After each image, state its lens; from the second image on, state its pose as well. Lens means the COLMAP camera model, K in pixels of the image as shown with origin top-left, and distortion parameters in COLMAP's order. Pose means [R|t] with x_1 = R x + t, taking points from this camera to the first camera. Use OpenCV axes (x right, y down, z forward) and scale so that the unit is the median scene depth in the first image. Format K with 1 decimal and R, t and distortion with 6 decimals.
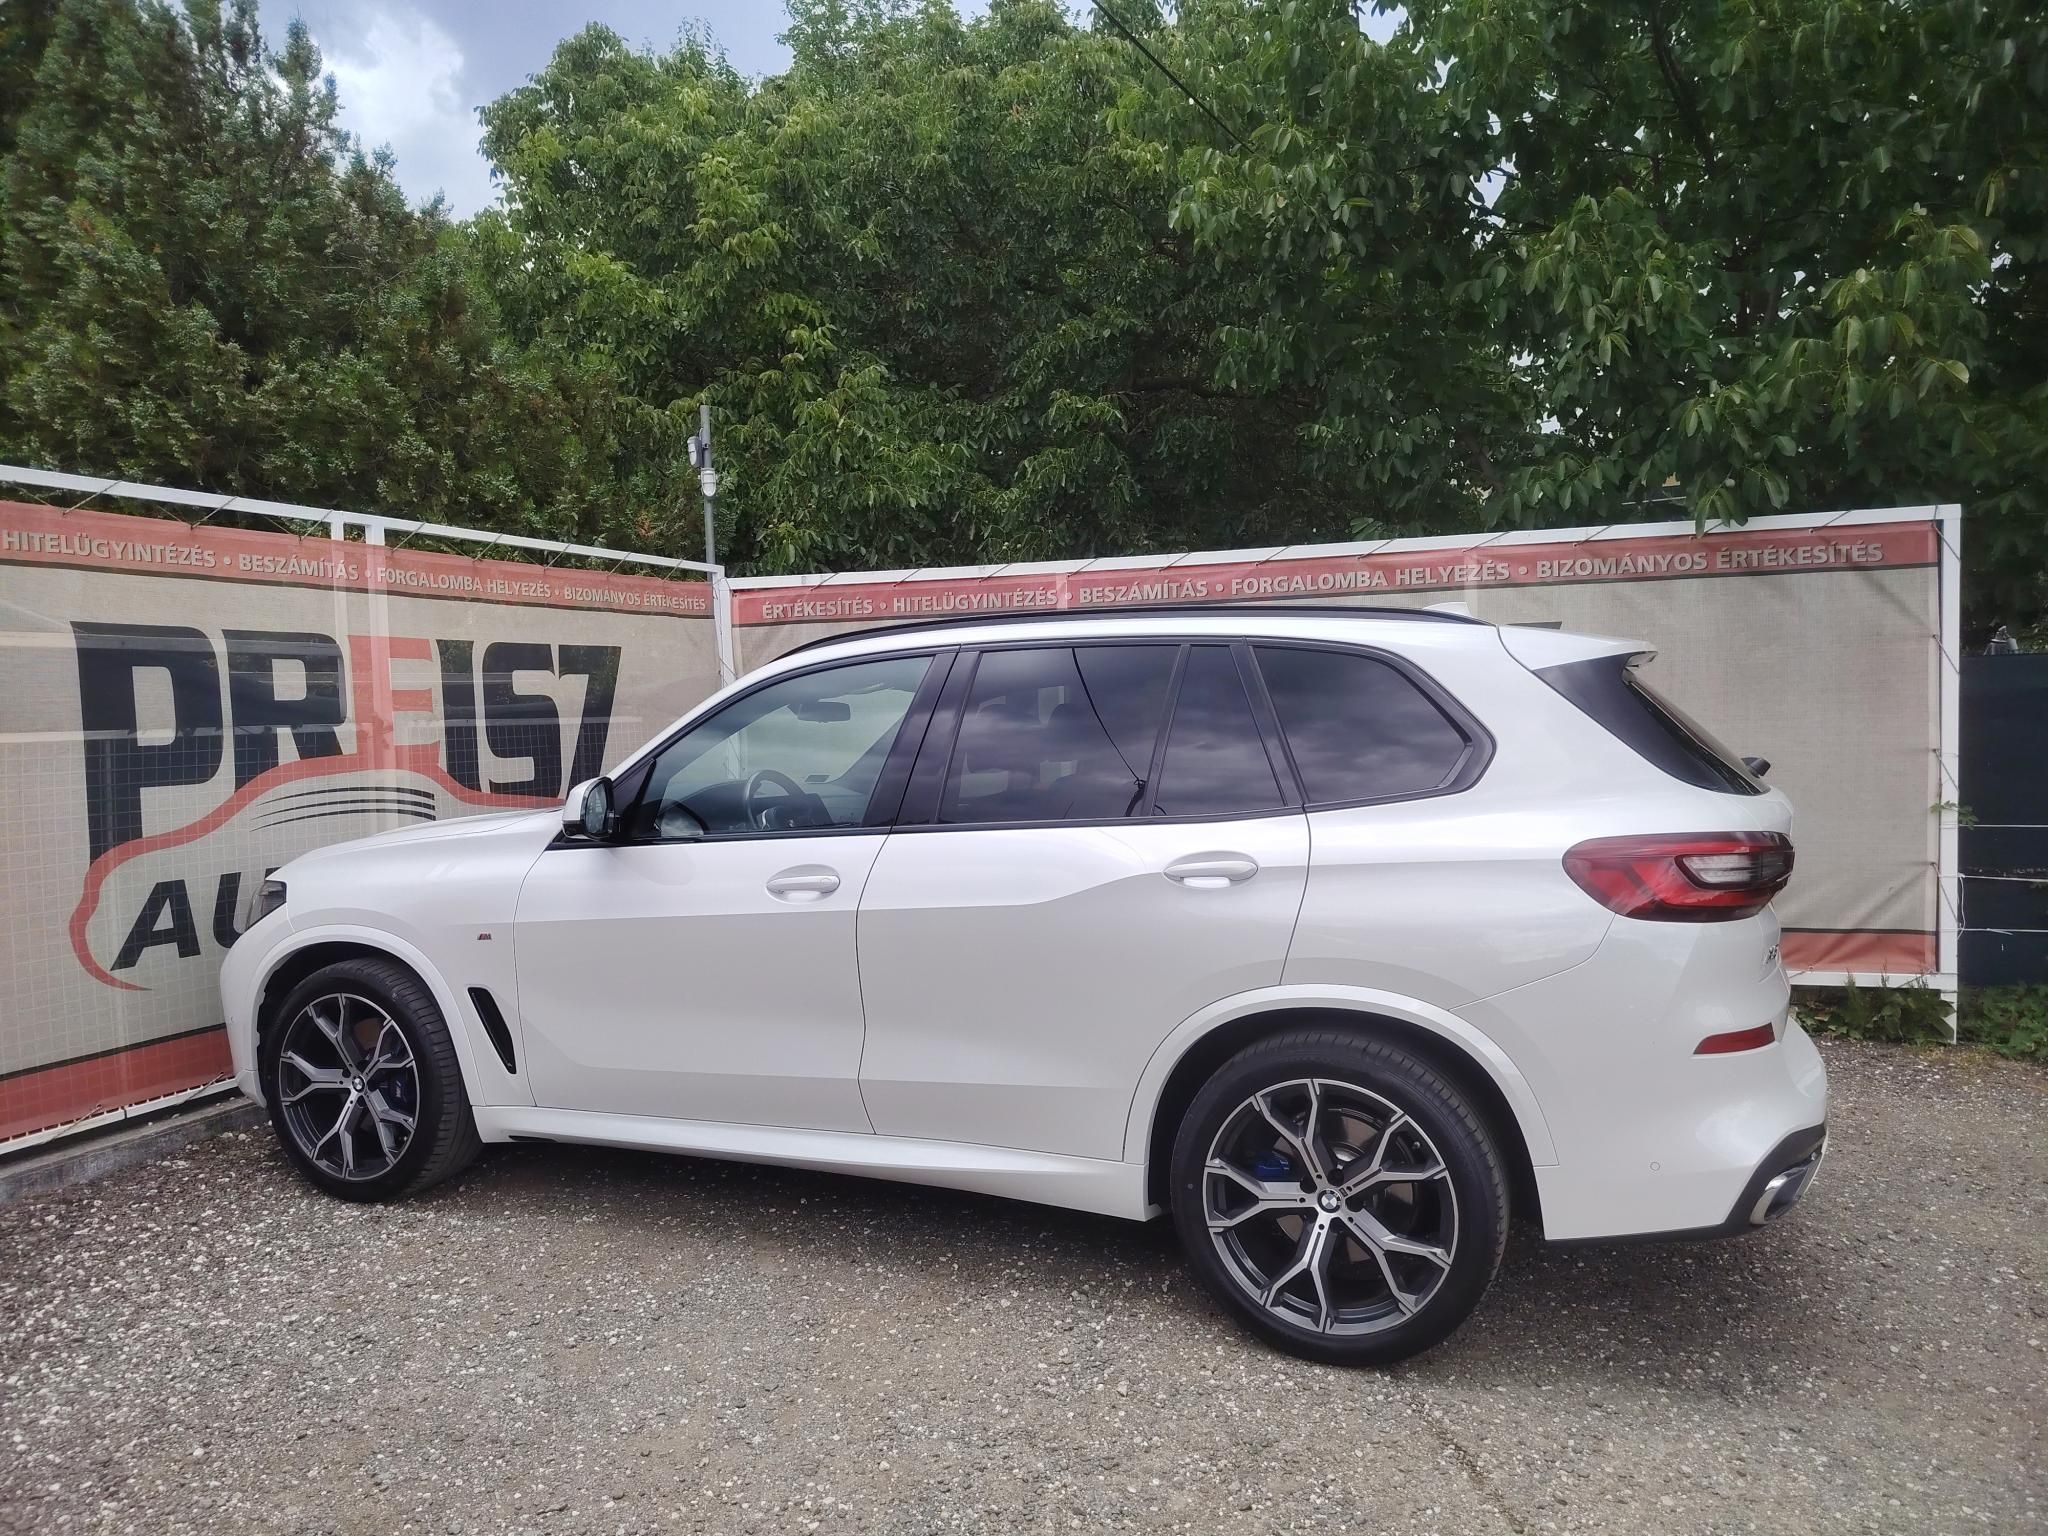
lens RADIAL K [[1425.2, 0, 1024.2], [0, 1425.2, 769.7], [0, 0, 1]] dist [0.100961, -0.138395]
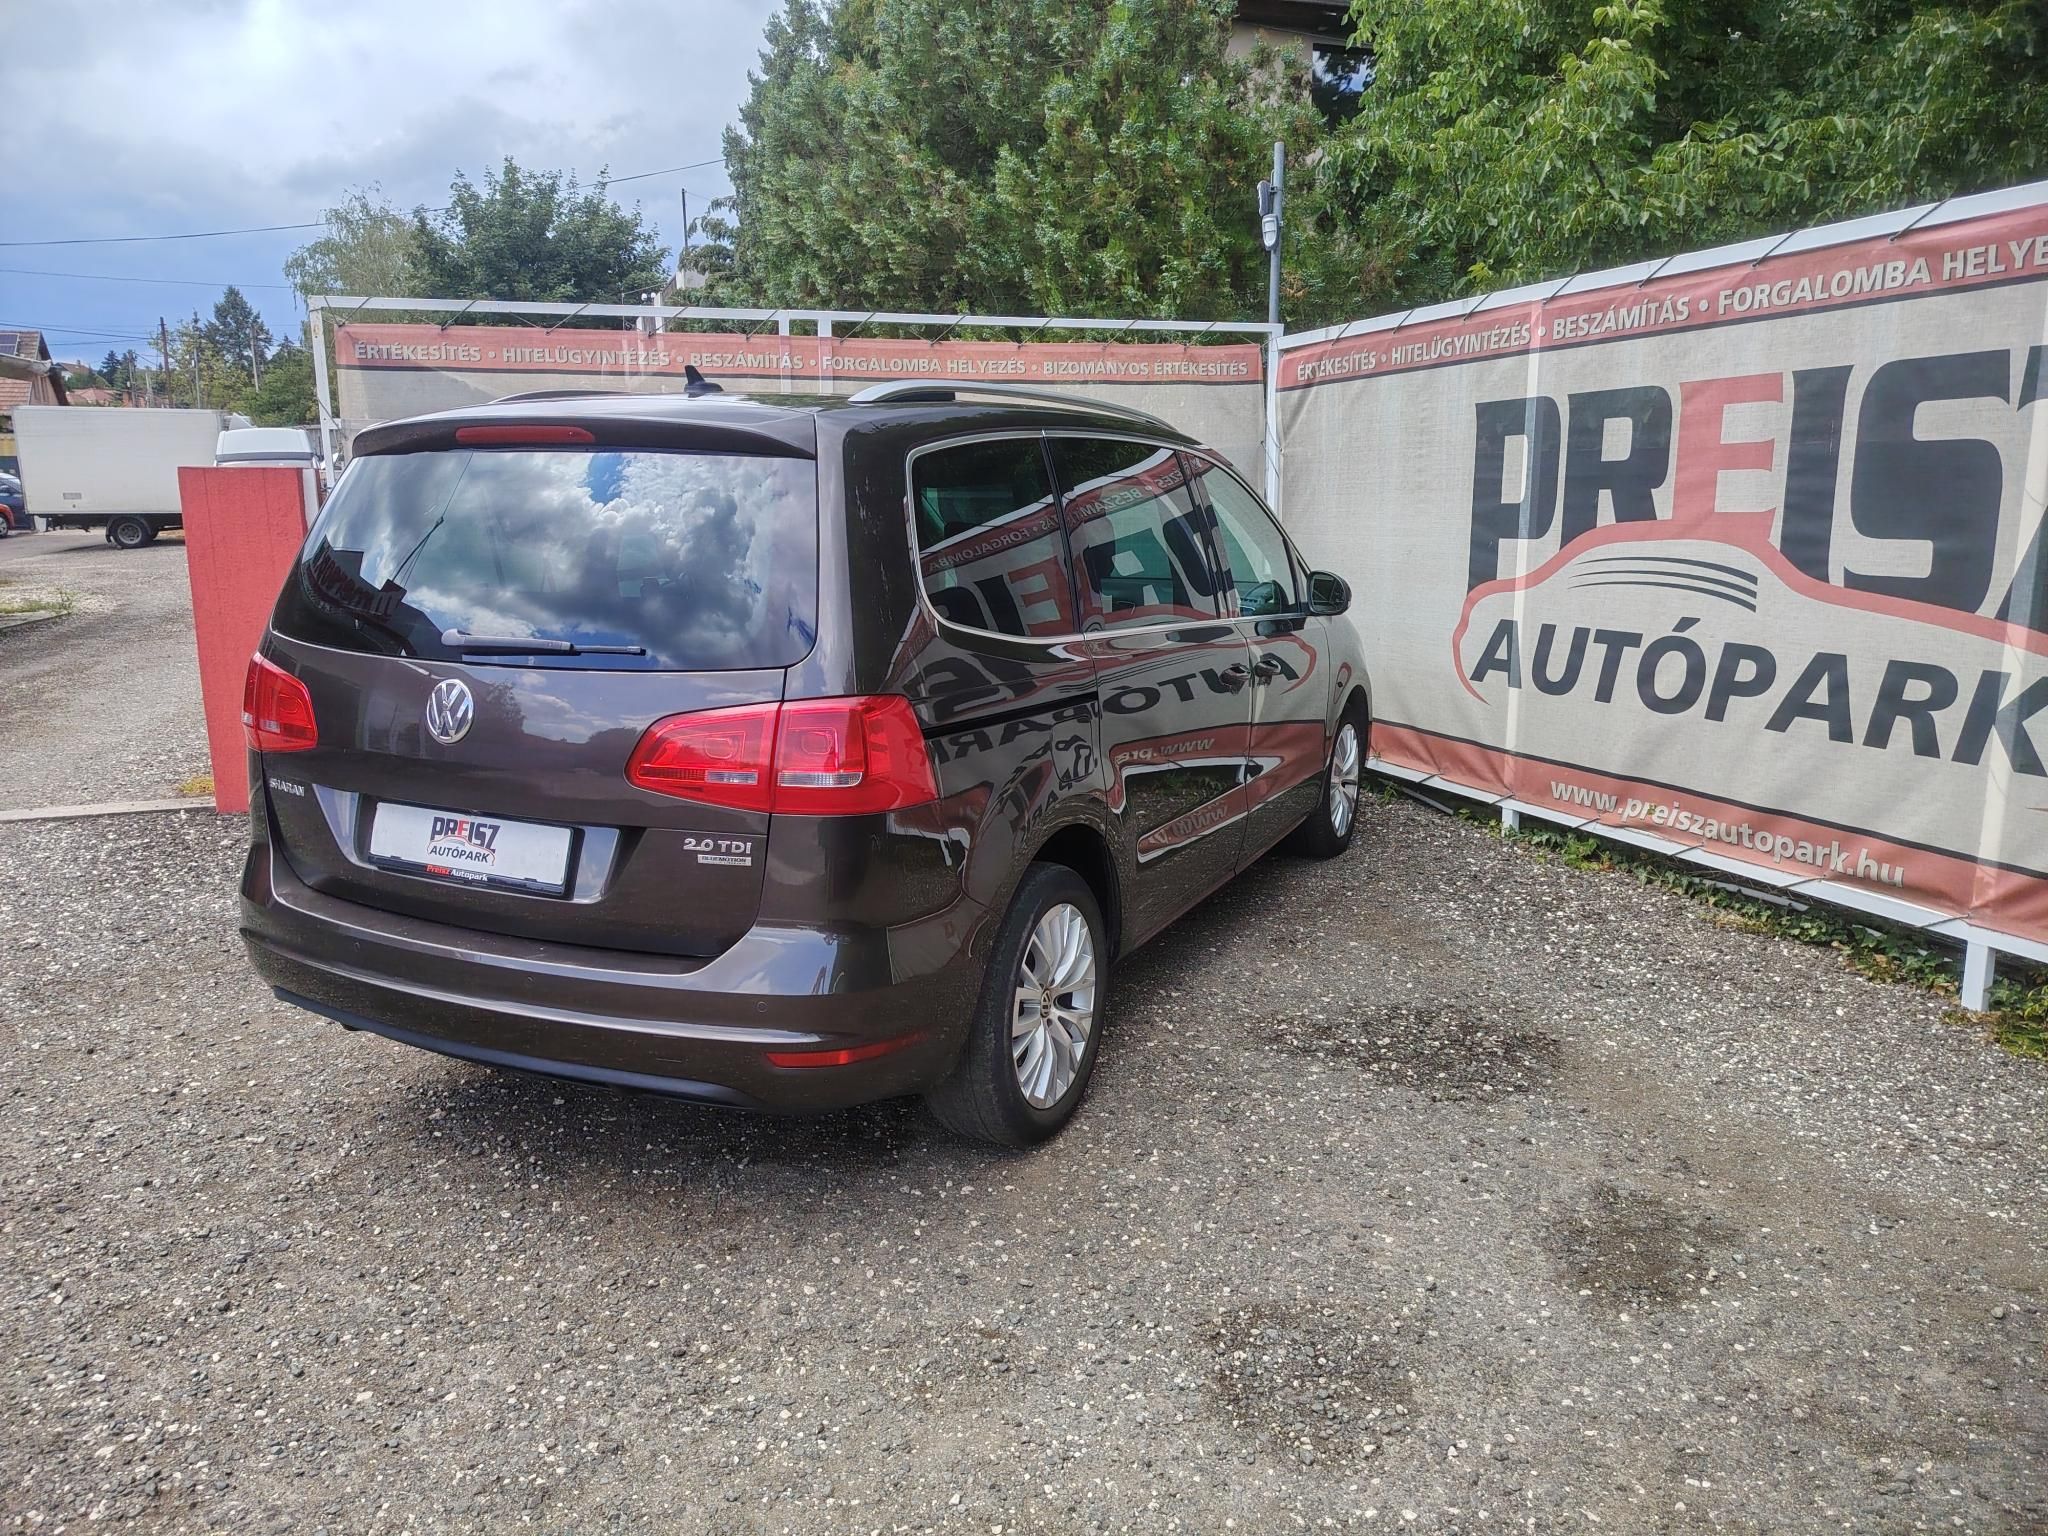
lens RADIAL K [[1430.2, 0, 1014.3], [0, 1430.2, 778.3], [0, 0, 1]] dist [0.053190, -0.049925]
pose [[0.621463, 0.169848, -0.764811, 0.578679], [-0.043159, 0.982157, 0.183046, -0.021657], [0.782254, -0.080747, 0.617704, 0.349885]]
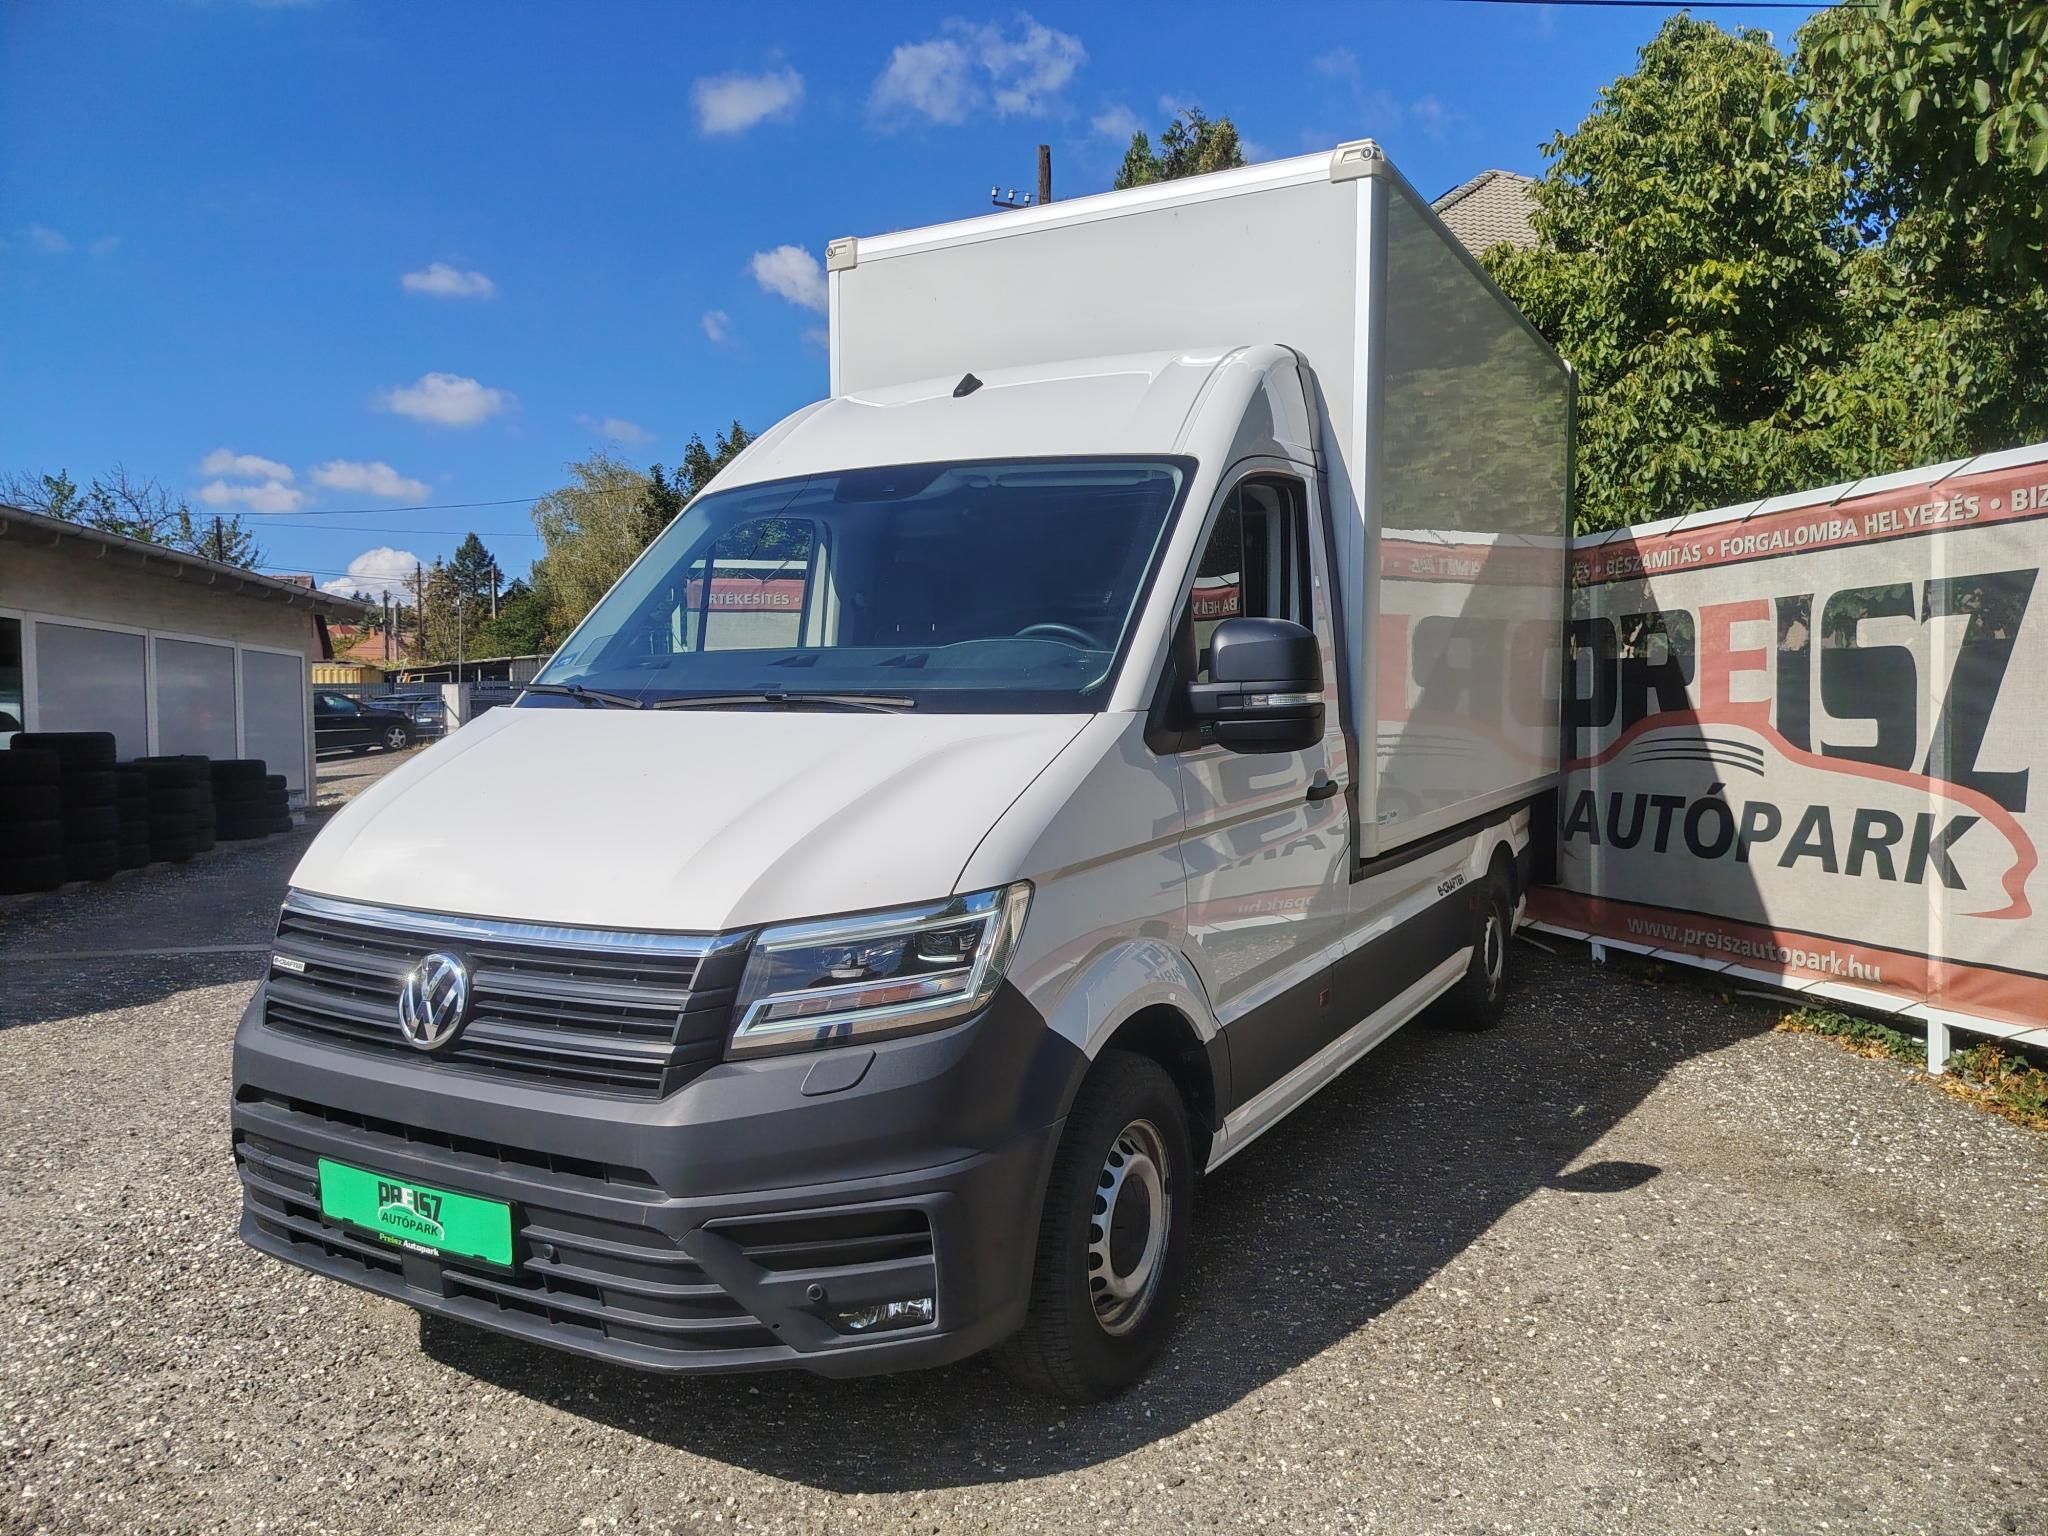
lens RADIAL K [[1452.5, 0, 1021.5], [0, 1452.5, 766.3], [0, 0, 1]] dist [0.077049, -0.067777]
pose [[0.532094, 0.045725, -0.845449, 0.815578], [-0.039095, 0.998802, 0.029414, -0.001550], [0.845782, 0.017402, 0.533245, 0.155700]]
